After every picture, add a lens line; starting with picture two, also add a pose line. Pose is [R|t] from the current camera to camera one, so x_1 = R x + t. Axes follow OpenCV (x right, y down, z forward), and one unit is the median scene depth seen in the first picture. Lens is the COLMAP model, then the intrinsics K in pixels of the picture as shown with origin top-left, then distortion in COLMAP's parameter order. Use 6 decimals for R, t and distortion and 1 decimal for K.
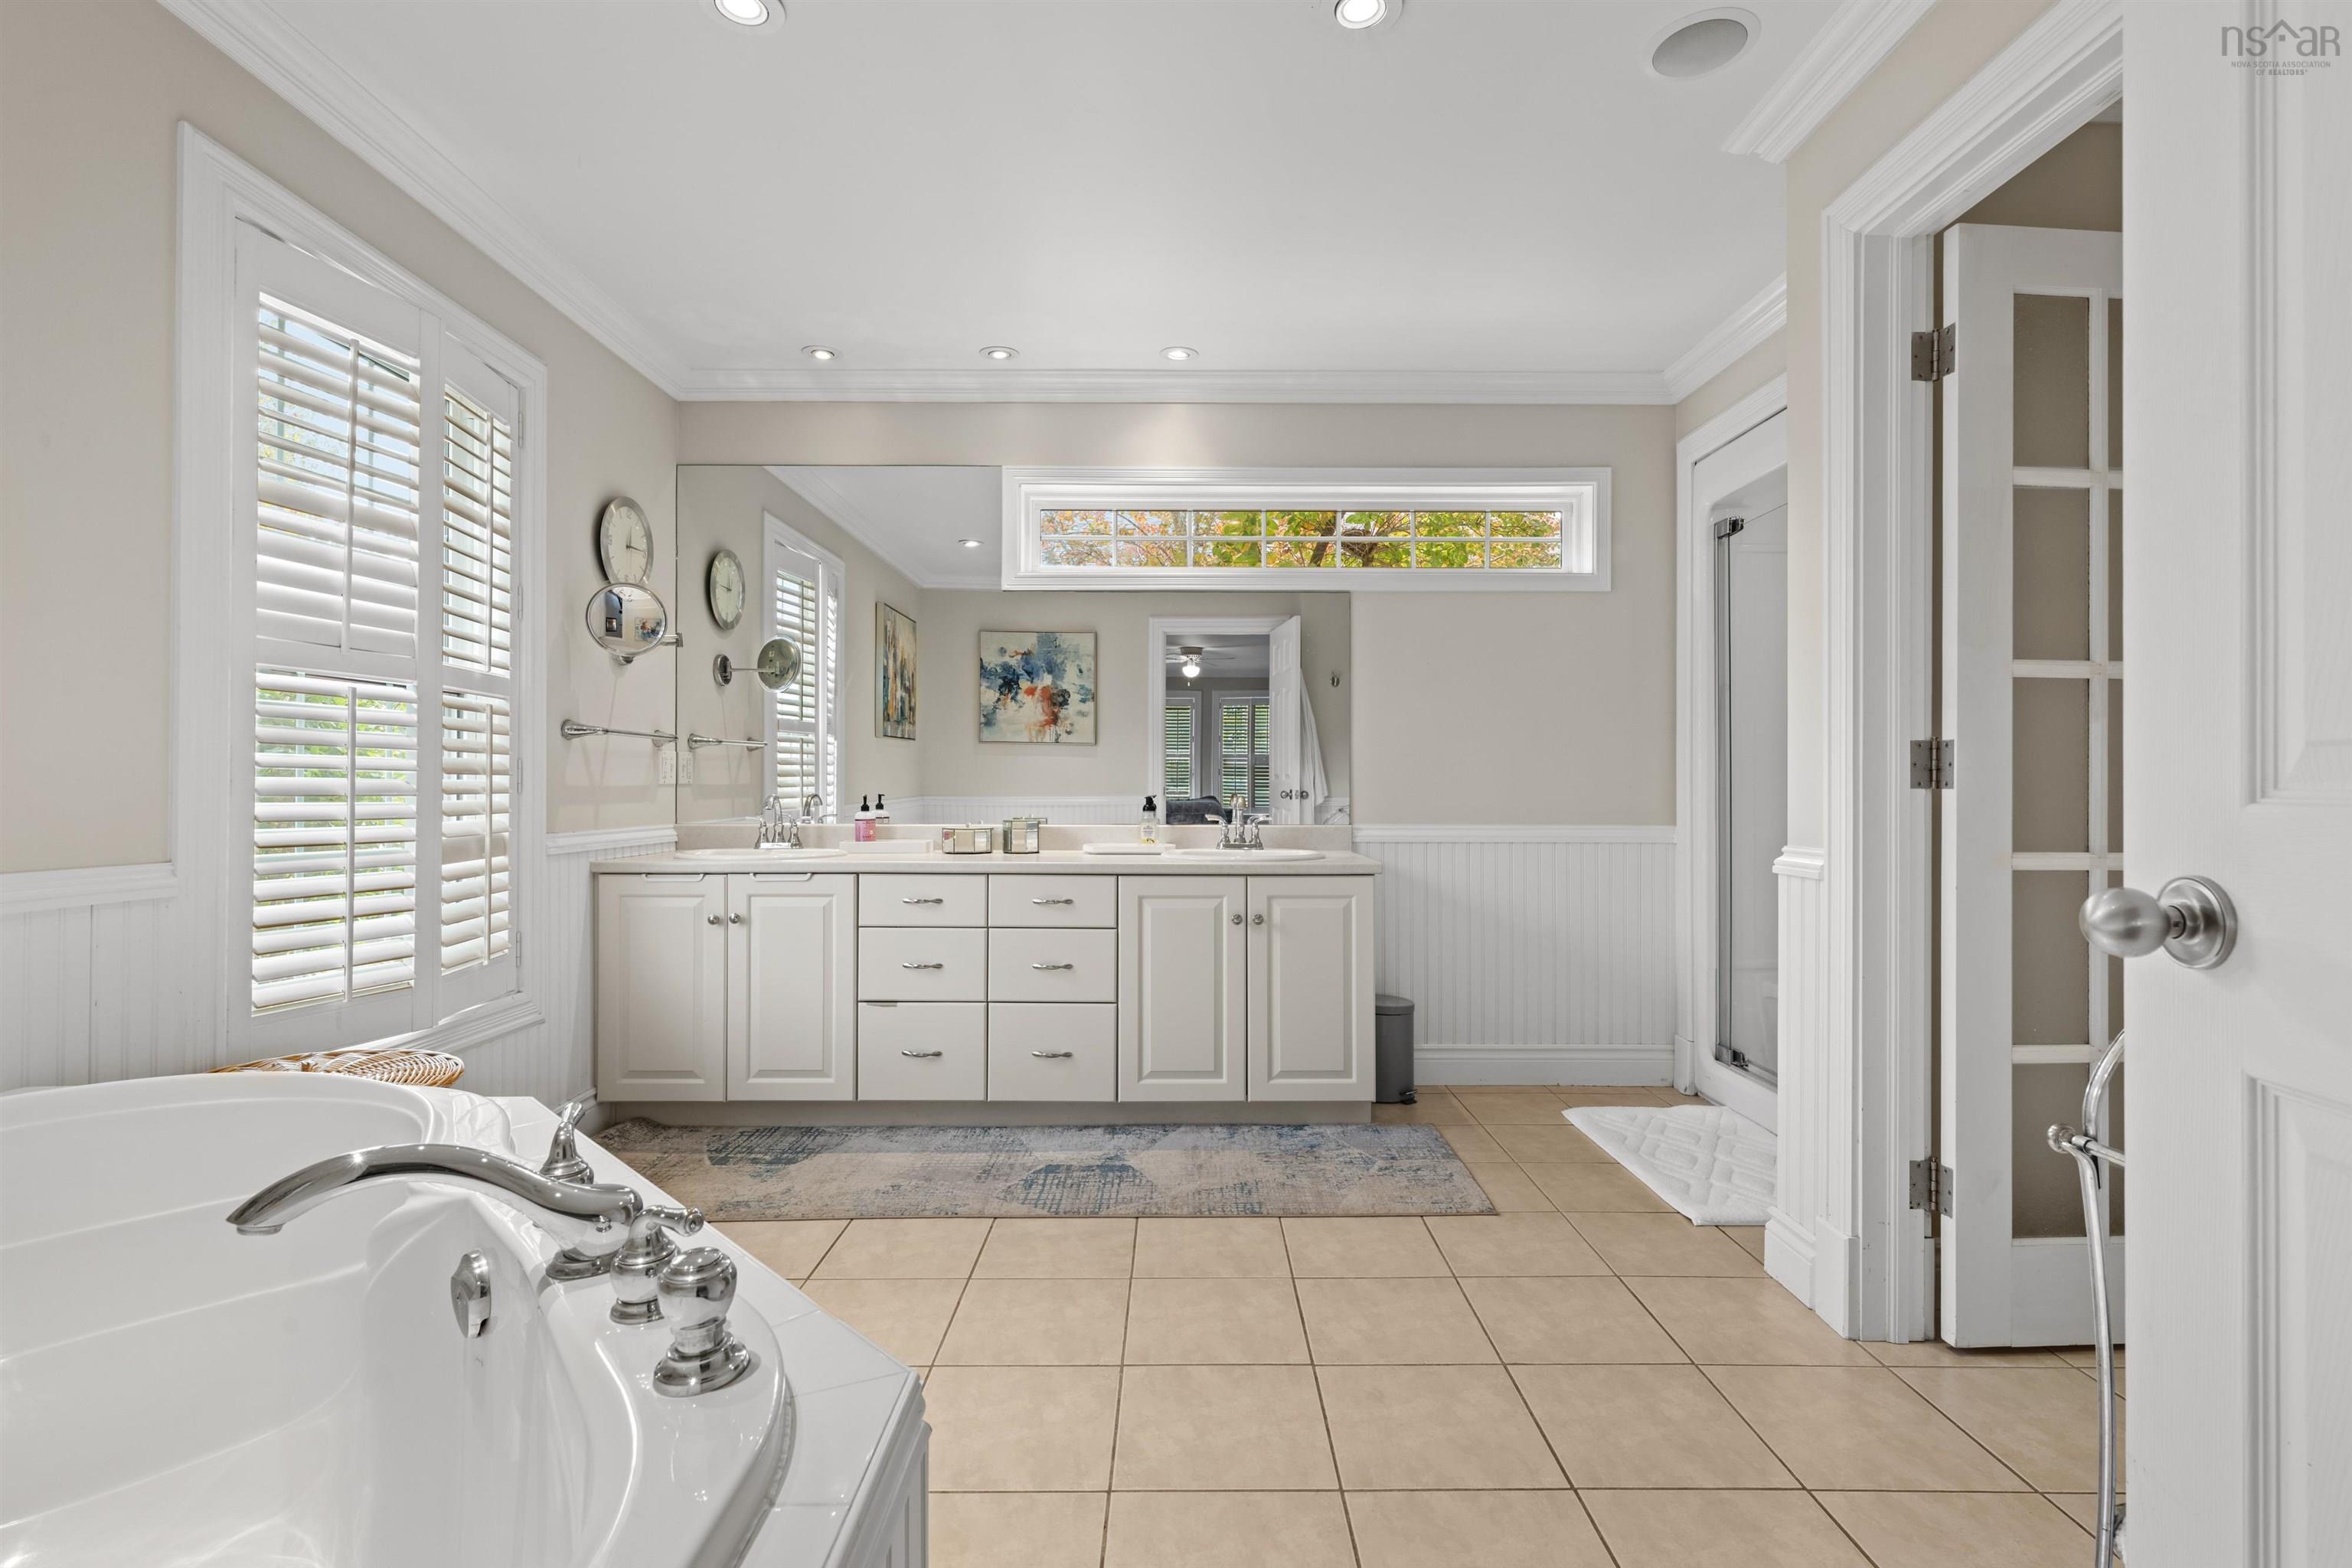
lens RADIAL K [[1072.8, 0, 1176.0], [0, 1072.8, 784.0], [0, 0, 1]] dist [0.000806, -0.000448]
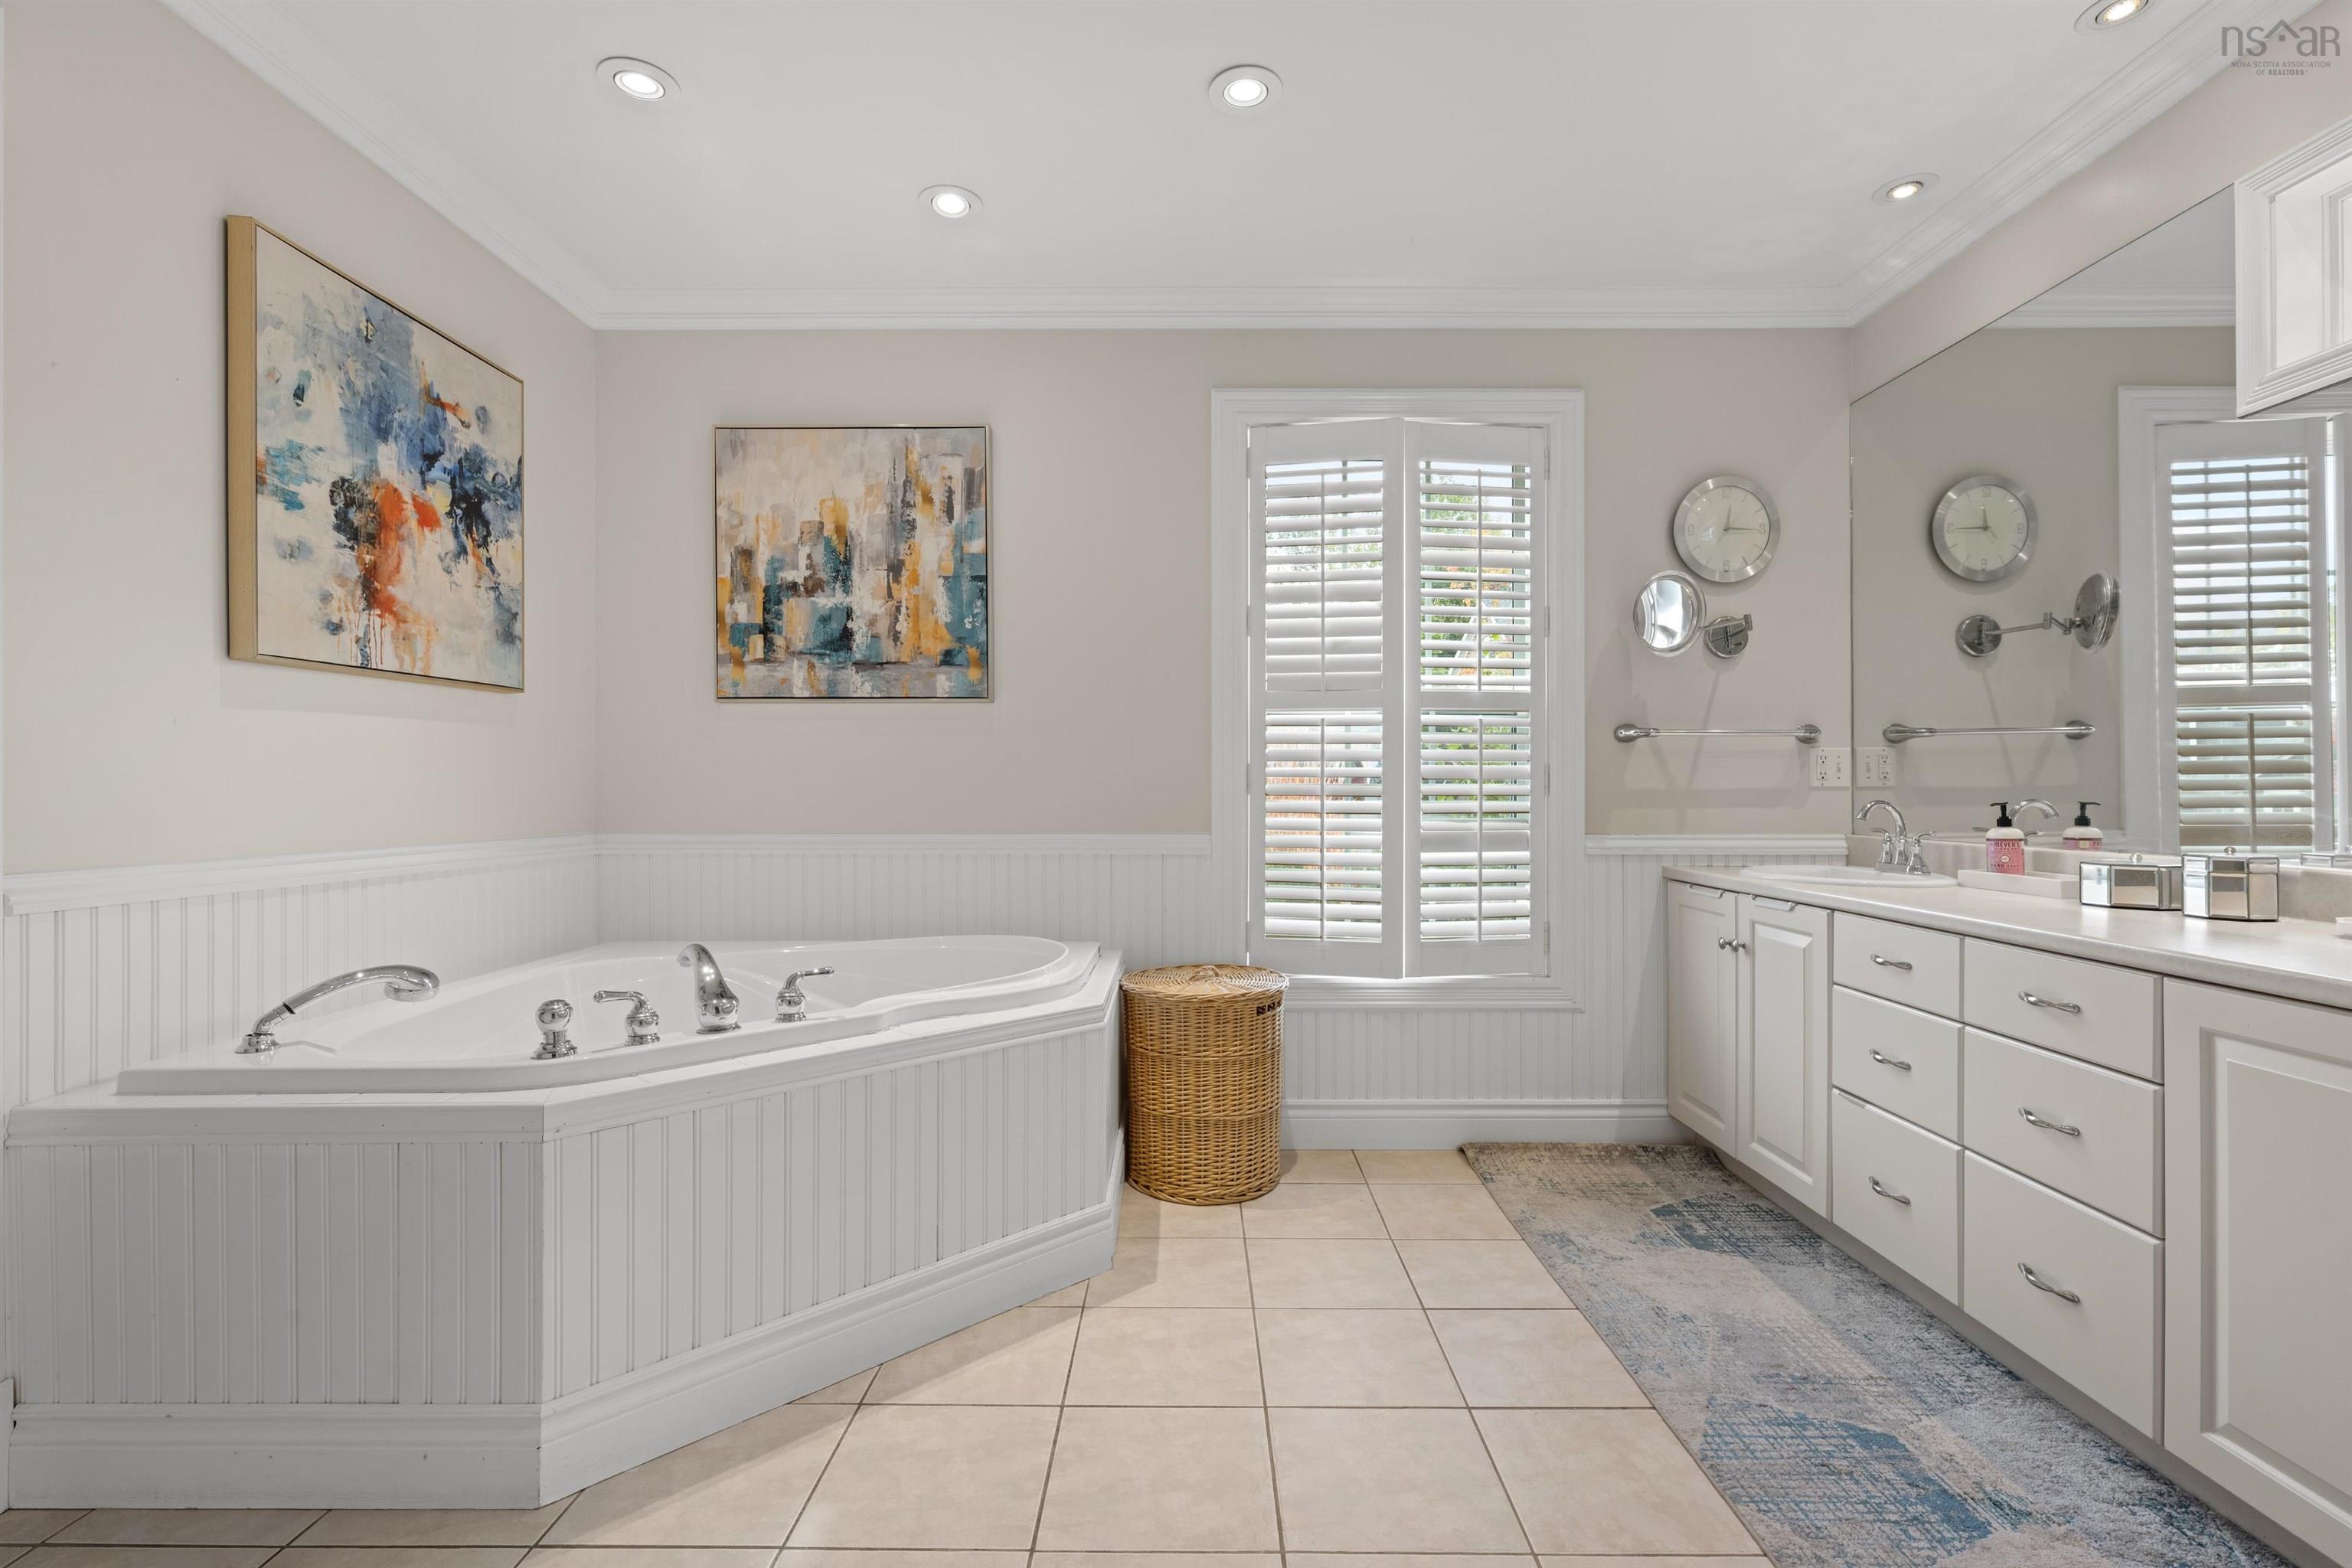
lens RADIAL K [[1072.8, 0, 1176.0], [0, 1072.8, 784.0], [0, 0, 1]] dist [0.000806, -0.000448]
pose [[-0.016513, -0.001344, -0.999863, 0.455451], [0.002640, 0.999996, -0.001388, -0.002093], [0.999860, -0.002662, -0.016510, 0.591807]]
